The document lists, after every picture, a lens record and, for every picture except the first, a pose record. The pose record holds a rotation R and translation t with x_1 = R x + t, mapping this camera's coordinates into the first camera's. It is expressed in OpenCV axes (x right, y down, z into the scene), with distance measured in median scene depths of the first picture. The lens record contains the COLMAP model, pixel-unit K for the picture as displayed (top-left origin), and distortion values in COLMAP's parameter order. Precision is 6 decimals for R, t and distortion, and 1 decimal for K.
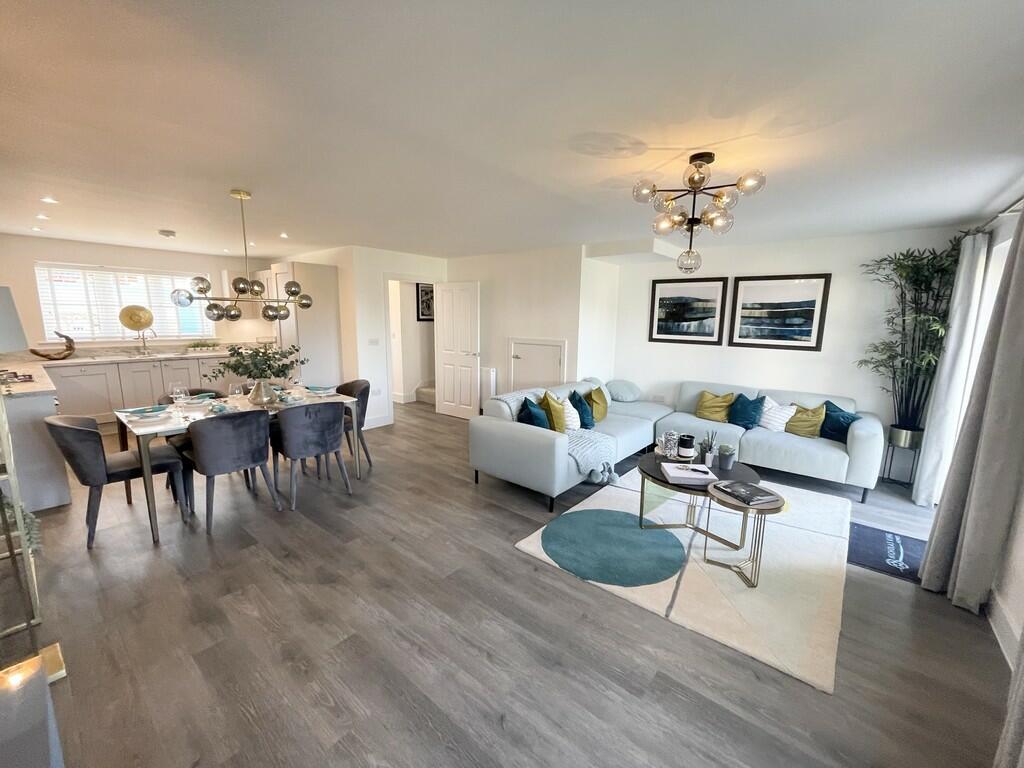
lens RADIAL K [[413.4, 0, 512.0], [0, 413.4, 384.0], [0, 0, 1]] dist [0.000569, 0.000081]
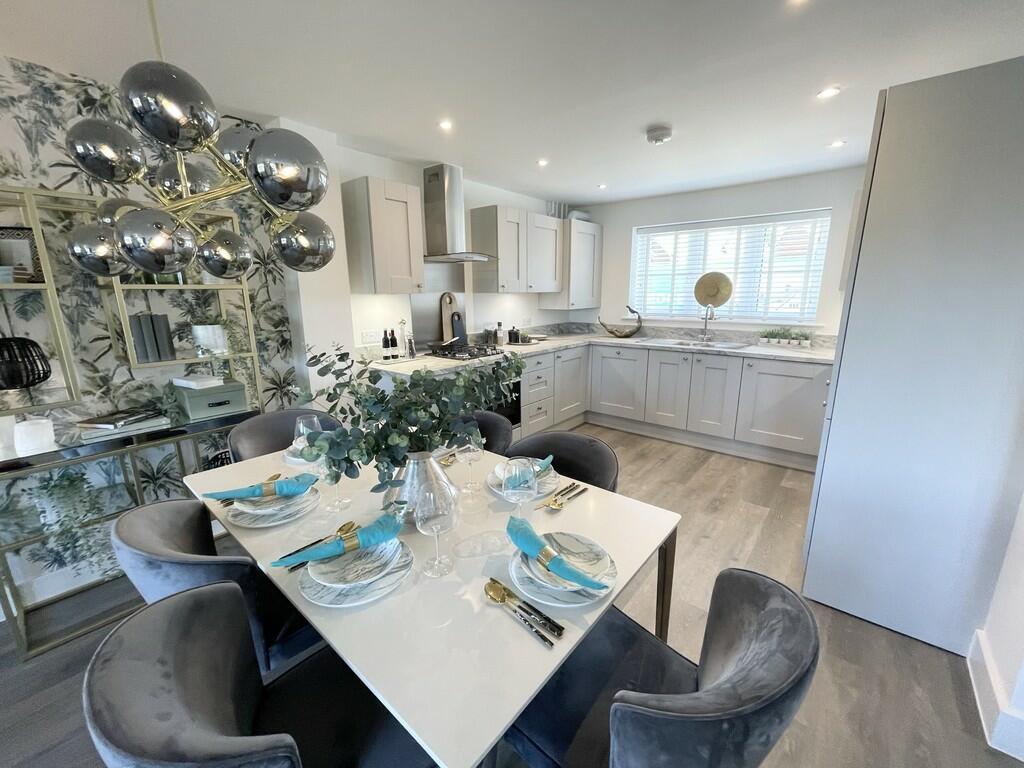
lens RADIAL K [[407.5, 0, 514.4], [0, 407.5, 384.9], [0, 0, 1]] dist [-0.001346, -0.000002]
pose [[0.000266, 0.211200, -0.977443, -0.350614], [-0.155624, 0.965543, 0.208586, -0.188161], [0.987816, 0.152058, 0.033125, 1.318283]]
